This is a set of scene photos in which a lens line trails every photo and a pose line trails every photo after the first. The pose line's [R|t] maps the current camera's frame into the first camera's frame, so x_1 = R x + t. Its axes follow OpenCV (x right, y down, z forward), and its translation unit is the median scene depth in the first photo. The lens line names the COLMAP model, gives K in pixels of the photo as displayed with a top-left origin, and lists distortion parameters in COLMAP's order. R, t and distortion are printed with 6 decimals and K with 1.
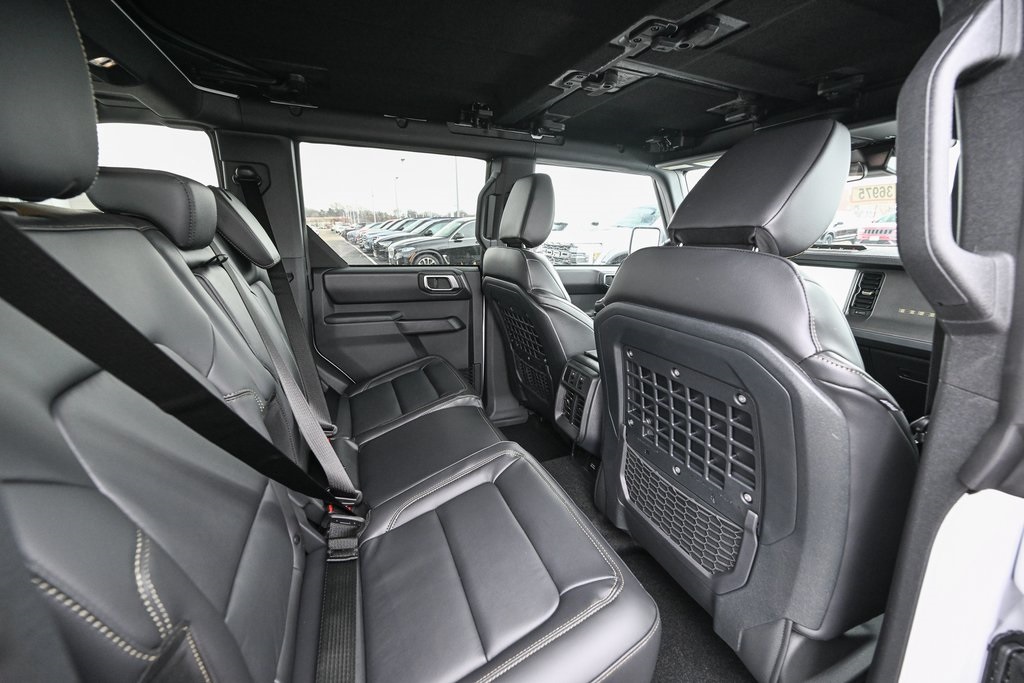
lens RADIAL K [[399.1, 0, 511.1], [0, 399.1, 341.3], [0, 0, 1]] dist [-0.001077, 0.000108]
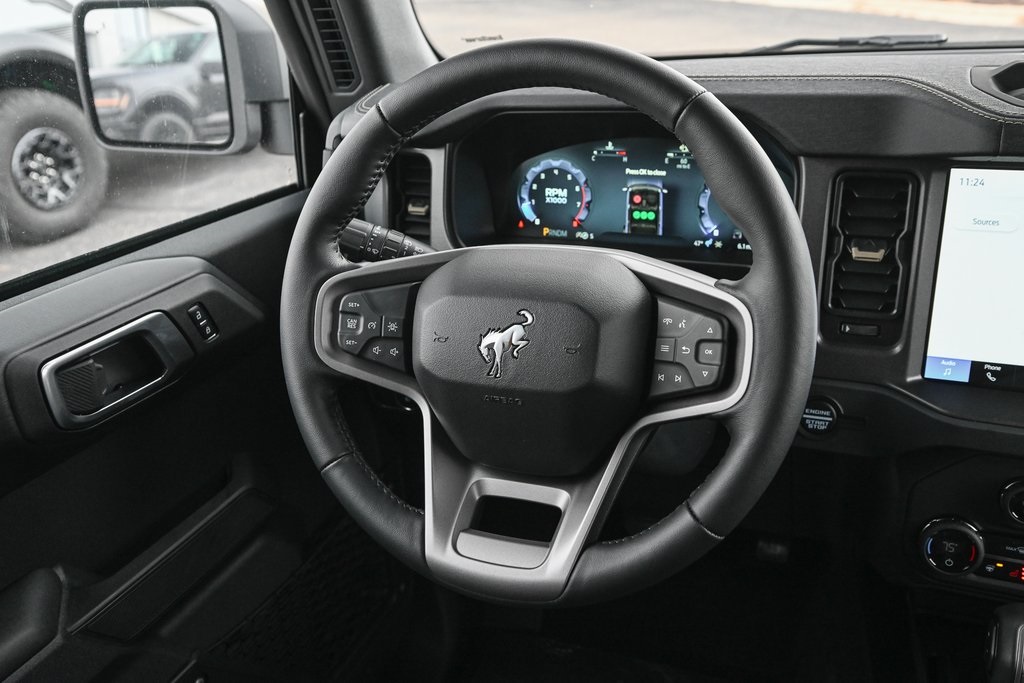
lens RADIAL K [[879.0, 0, 509.3], [0, 879.0, 336.0], [0, 0, 1]] dist [-0.008692, 0.013957]
pose [[0.705070, -0.320965, 0.632343, 0.035911], [0.240678, 0.947088, 0.212366, -0.047459], [-0.667046, 0.002458, 0.745012, 0.148457]]
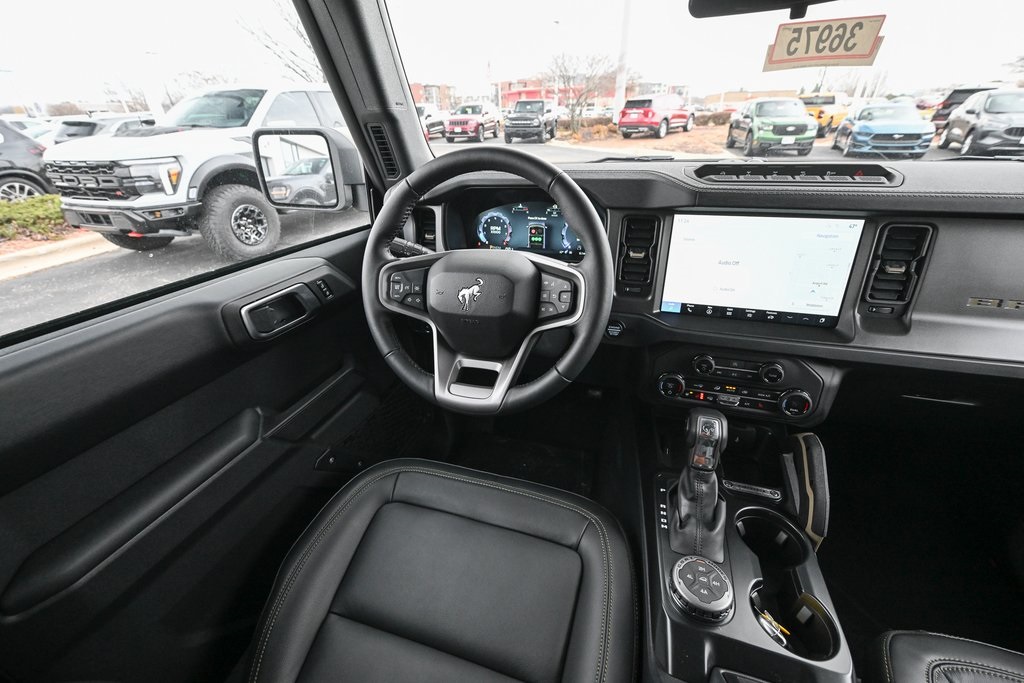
lens RADIAL K [[399.1, 0, 514.5], [0, 399.1, 338.3], [0, 0, 1]] dist [-0.001077, 0.000108]
pose [[0.642473, -0.382946, 0.663763, 0.036959], [0.230880, 0.922666, 0.308840, -0.044376], [-0.730701, -0.045172, 0.681202, 0.149165]]
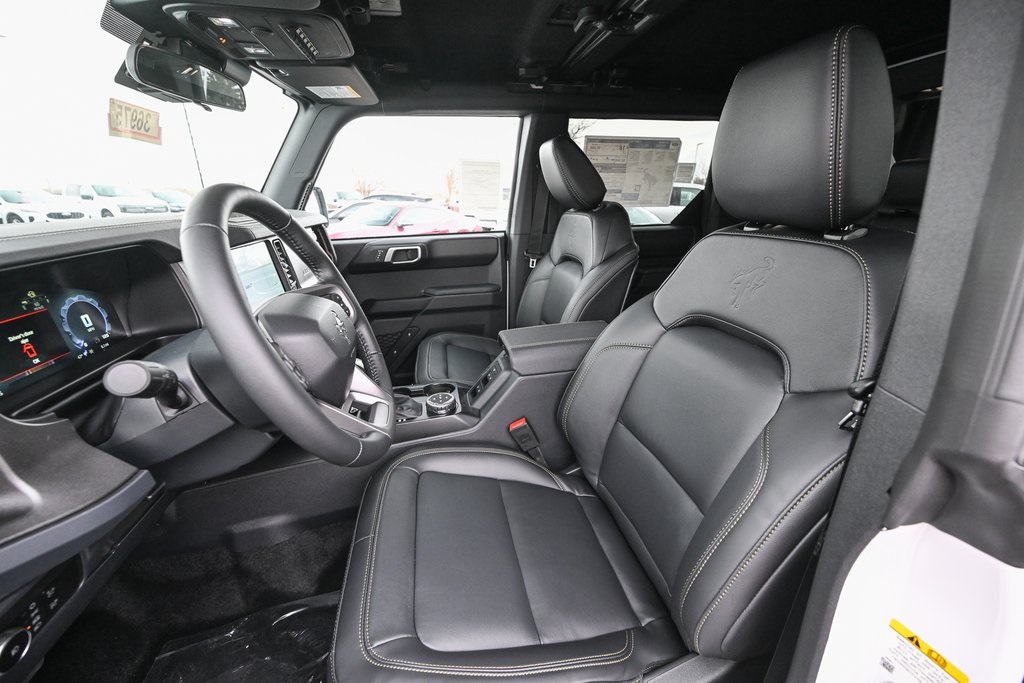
lens RADIAL K [[399.1, 0, 510.9], [0, 399.1, 338.1], [0, 0, 1]] dist [-0.001077, 0.000108]
pose [[-0.982312, -0.063774, 0.176055, 0.040742], [0.047881, 0.823409, 0.565425, -0.066122], [-0.181025, 0.563854, -0.805791, 0.248170]]
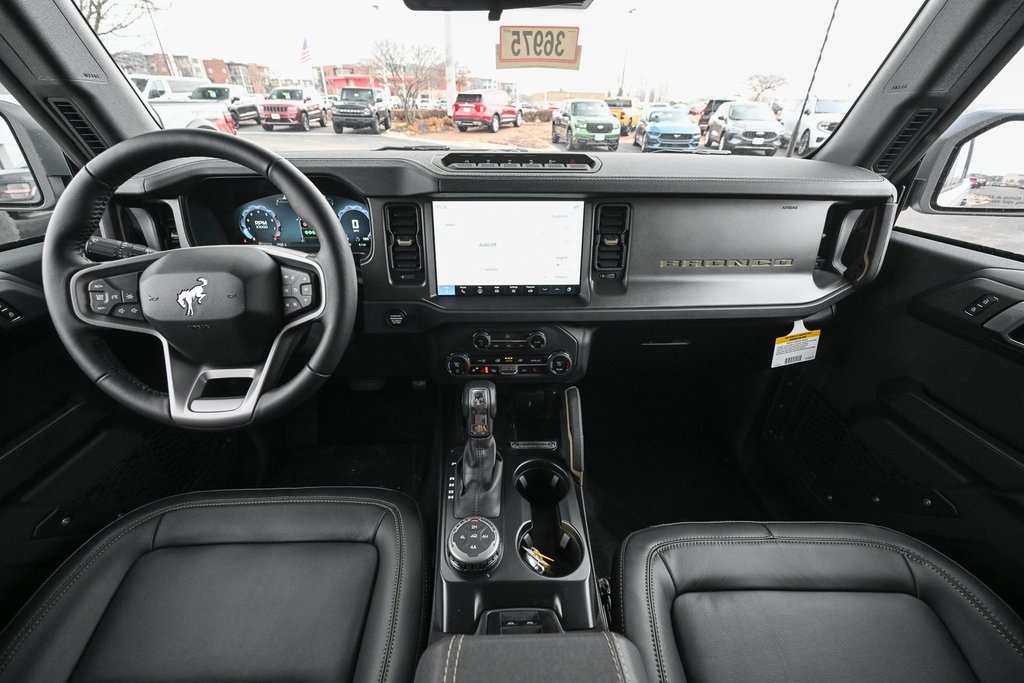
lens RADIAL K [[399.1, 0, 508.5], [0, 399.1, 338.2], [0, 0, 1]] dist [-0.001077, 0.000108]
pose [[0.349902, -0.460075, 0.816027, 0.044675], [0.238659, 0.886128, 0.397264, -0.039171], [-0.905875, 0.055749, 0.419859, 0.133569]]
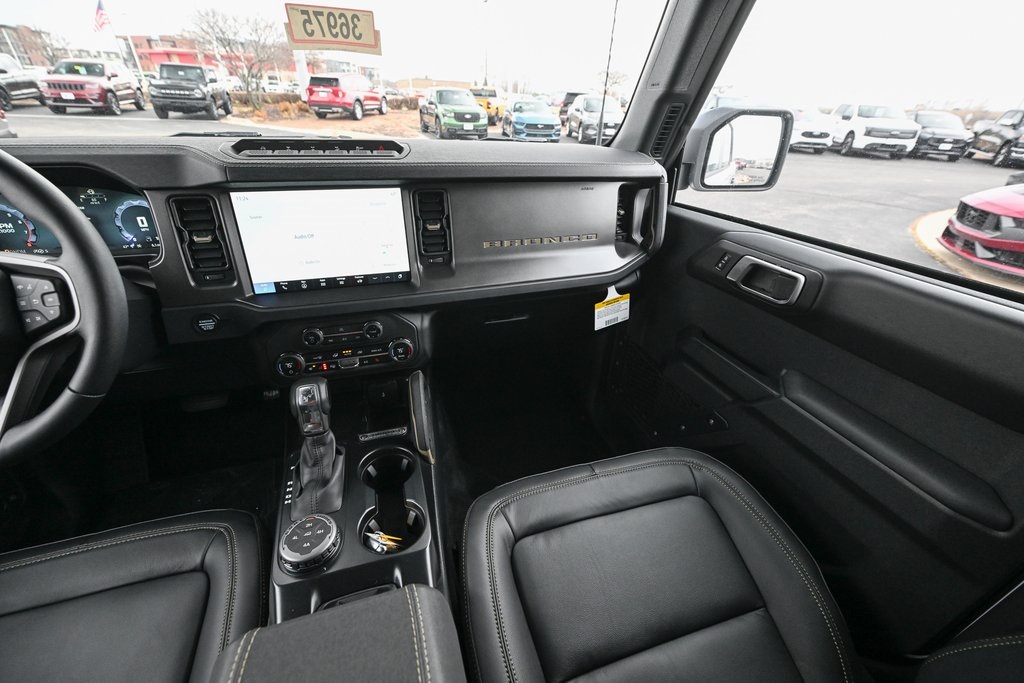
lens RADIAL K [[399.1, 0, 507.6], [0, 399.1, 339.5], [0, 0, 1]] dist [-0.001077, 0.000108]
pose [[0.076705, -0.506056, 0.859083, 0.044388], [0.231410, 0.847129, 0.478353, -0.035516], [-0.969828, 0.162108, 0.182085, 0.120311]]
